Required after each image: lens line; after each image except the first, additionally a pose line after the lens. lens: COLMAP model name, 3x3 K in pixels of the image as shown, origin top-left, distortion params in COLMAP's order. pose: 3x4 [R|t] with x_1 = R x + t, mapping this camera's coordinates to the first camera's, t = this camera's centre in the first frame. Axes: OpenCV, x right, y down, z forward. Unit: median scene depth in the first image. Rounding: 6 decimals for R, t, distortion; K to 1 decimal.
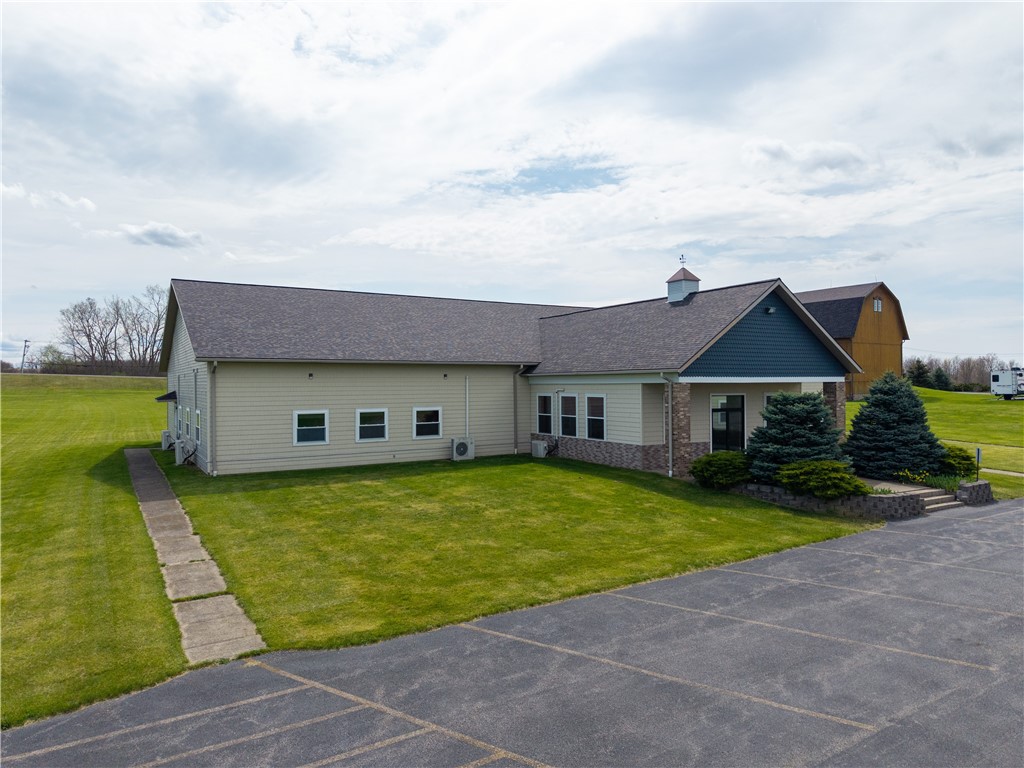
lens RADIAL K [[683.2, 0, 509.8], [0, 683.2, 378.4], [0, 0, 1]] dist [0.029200, -0.033600]
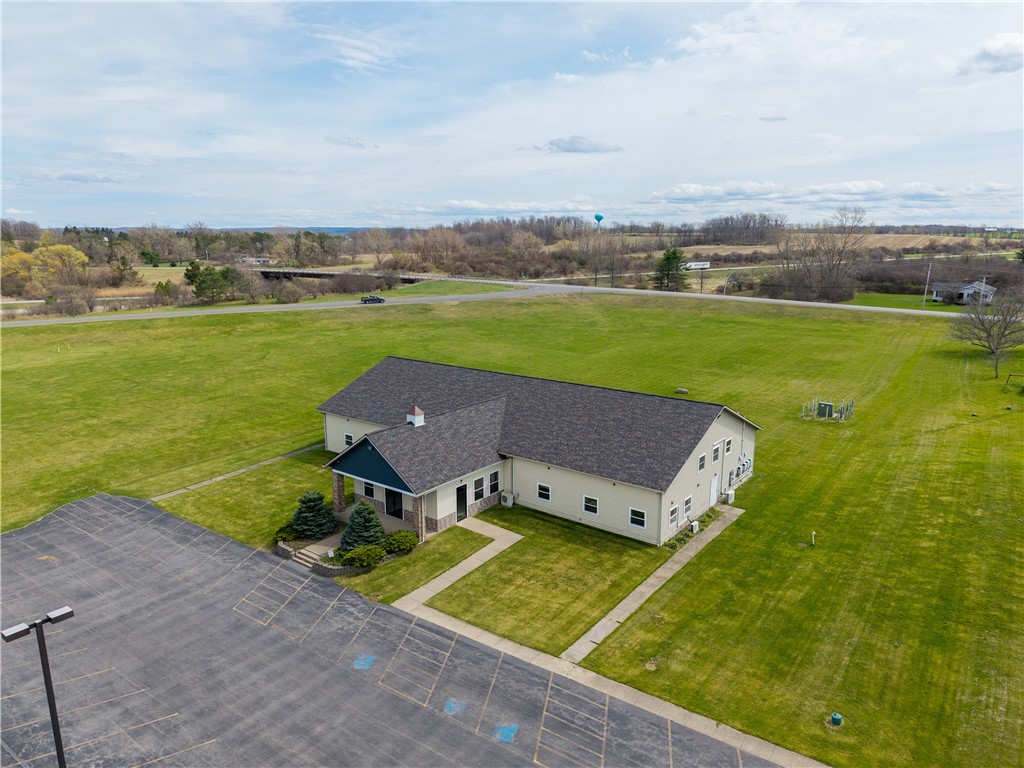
lens RADIAL K [[683.2, 0, 516.3], [0, 683.2, 386.4], [0, 0, 1]] dist [0.029200, -0.033600]
pose [[0.374099, 0.200325, -0.905494, 2.080027], [0.006950, 0.975758, 0.218741, -0.638873], [0.927363, -0.088124, 0.363638, 0.653940]]
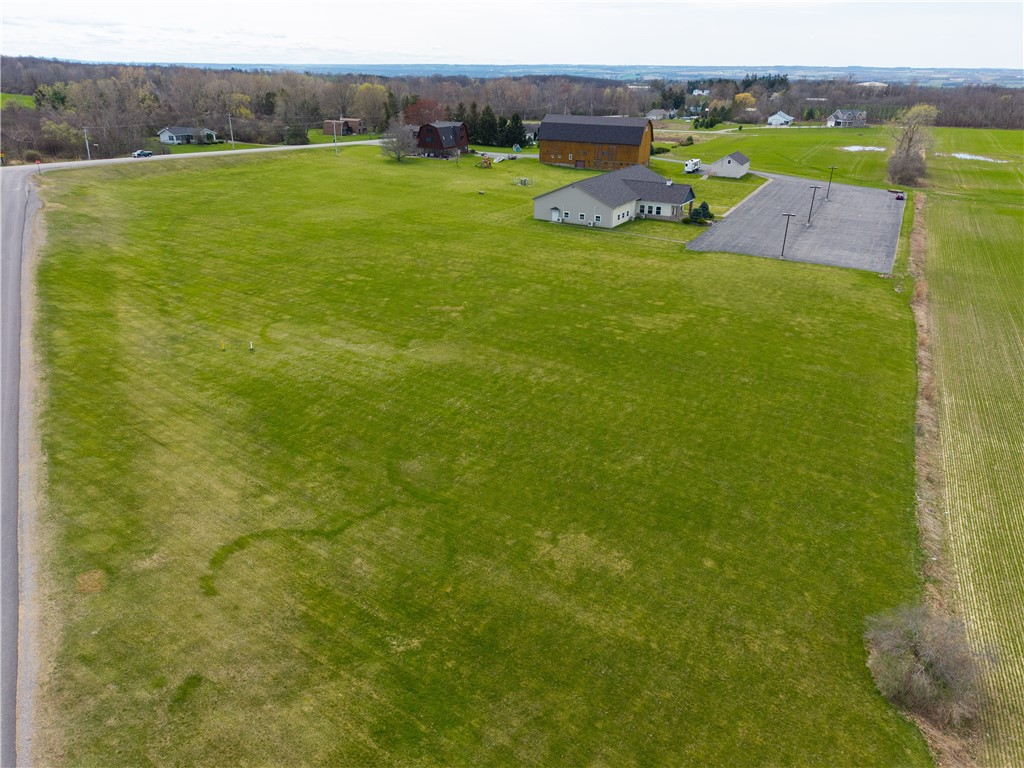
lens RADIAL K [[683.2, 0, 511.3], [0, 683.2, 384.4], [0, 0, 1]] dist [0.029200, -0.033600]
pose [[0.879245, -0.186468, 0.438358, -3.507023], [-0.018162, 0.906414, 0.421999, -0.957117], [-0.476023, -0.379002, 0.793574, -3.246091]]
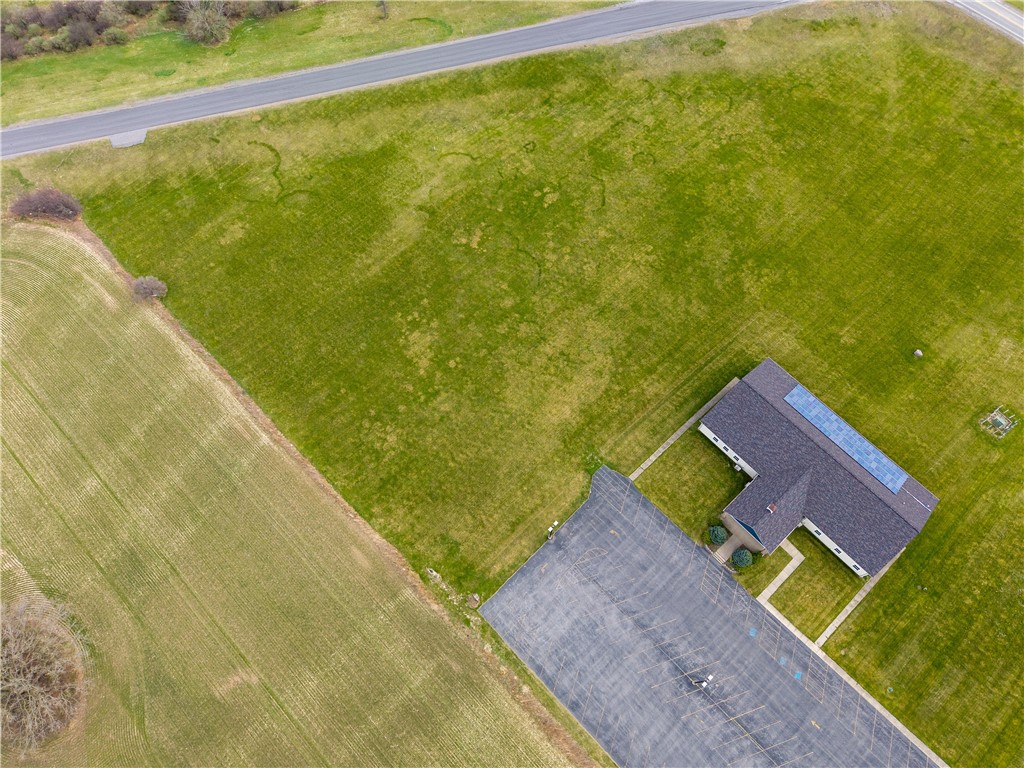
lens RADIAL K [[683.2, 0, 514.4], [0, 683.2, 388.5], [0, 0, 1]] dist [0.029200, -0.033600]
pose [[0.203211, 0.890348, -0.407414, 1.006253], [-0.006828, 0.417374, 0.908709, -4.213599], [0.979111, -0.181878, 0.090895, -0.701532]]
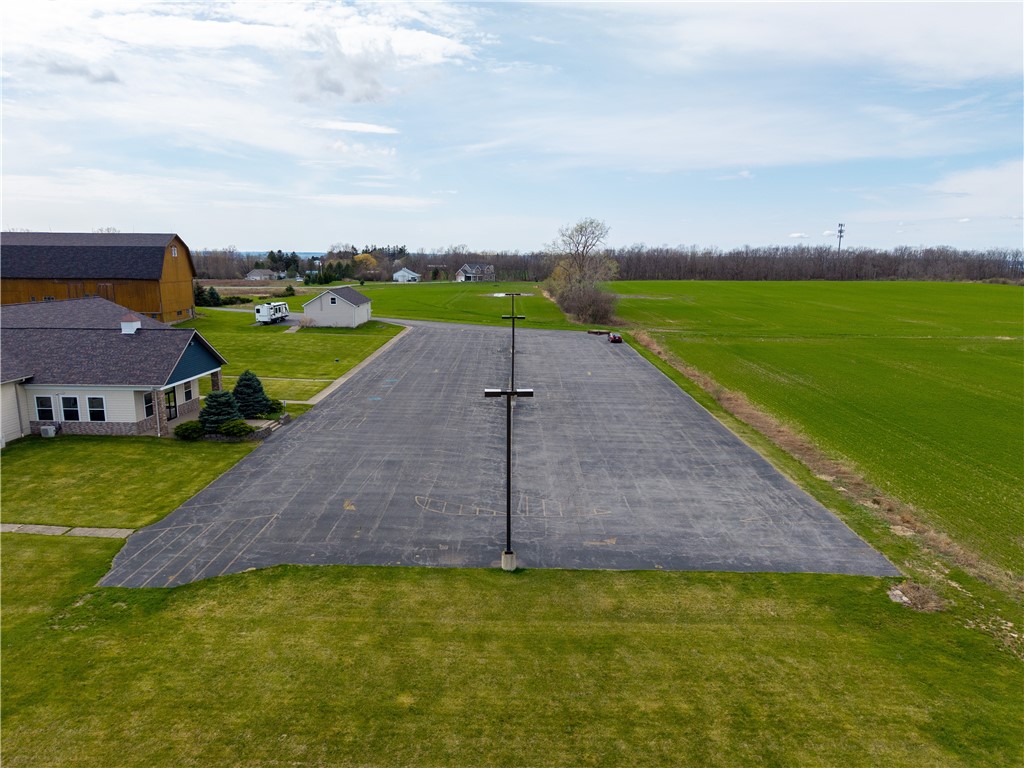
lens RADIAL K [[683.2, 0, 511.7], [0, 683.2, 386.3], [0, 0, 1]] dist [0.029200, -0.033600]
pose [[0.541315, -0.145107, 0.828204, -0.738699], [-0.016366, 0.982991, 0.182924, -0.335228], [-0.840661, -0.112574, 0.529733, -0.803071]]
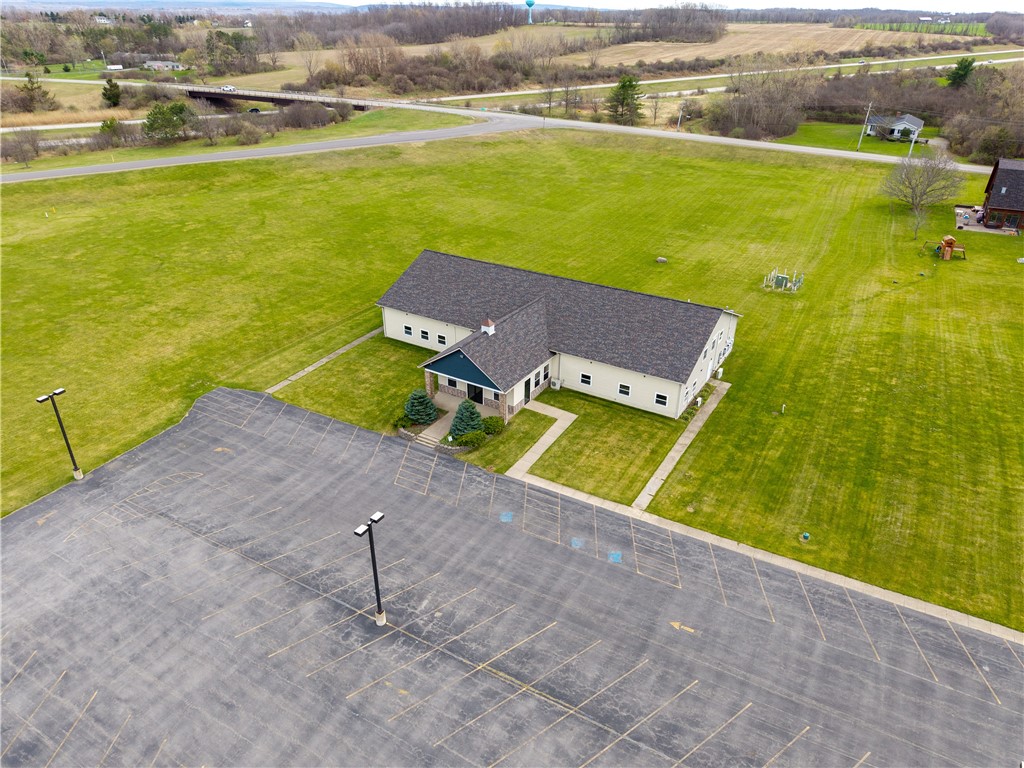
lens RADIAL K [[683.2, 0, 516.8], [0, 683.2, 384.4], [0, 0, 1]] dist [0.029200, -0.033600]
pose [[0.474867, 0.424933, -0.770670, 2.267601], [-0.005232, 0.877052, 0.480366, -1.121796], [0.880042, -0.224078, 0.418707, 0.109541]]
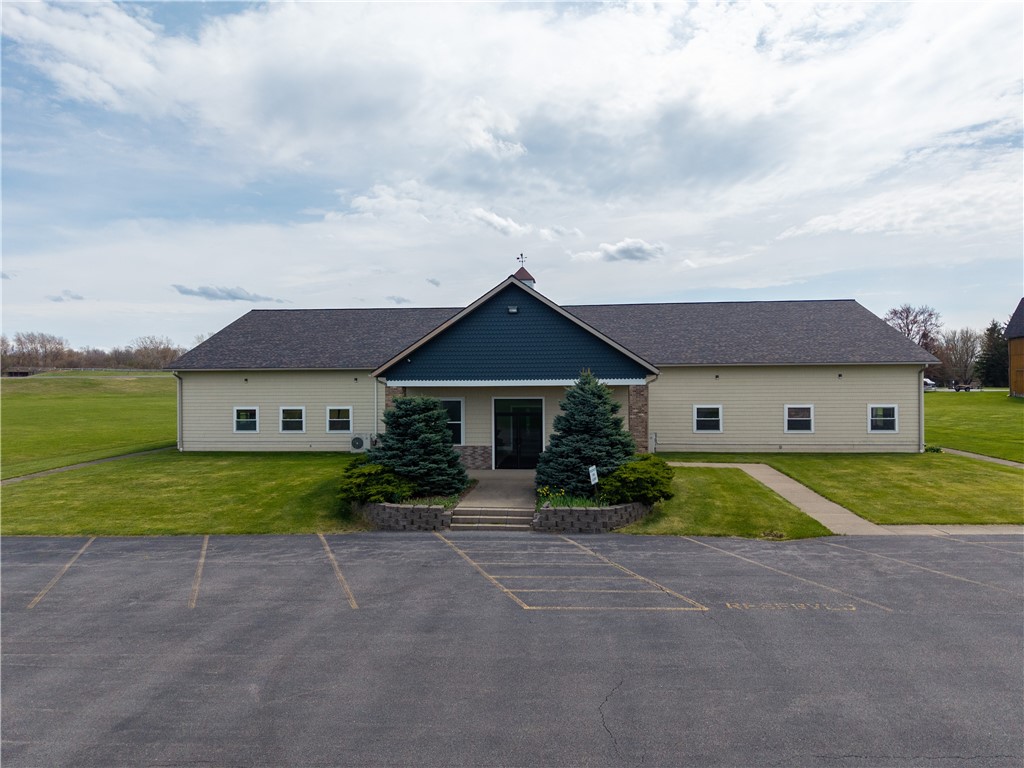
lens RADIAL K [[683.2, 0, 512.7], [0, 683.2, 382.3], [0, 0, 1]] dist [0.029200, -0.033600]
pose [[0.809548, -0.002873, -0.587047, 0.866787], [0.007044, 0.999964, 0.004821, -0.003408], [0.587012, -0.008038, 0.809538, 0.226525]]
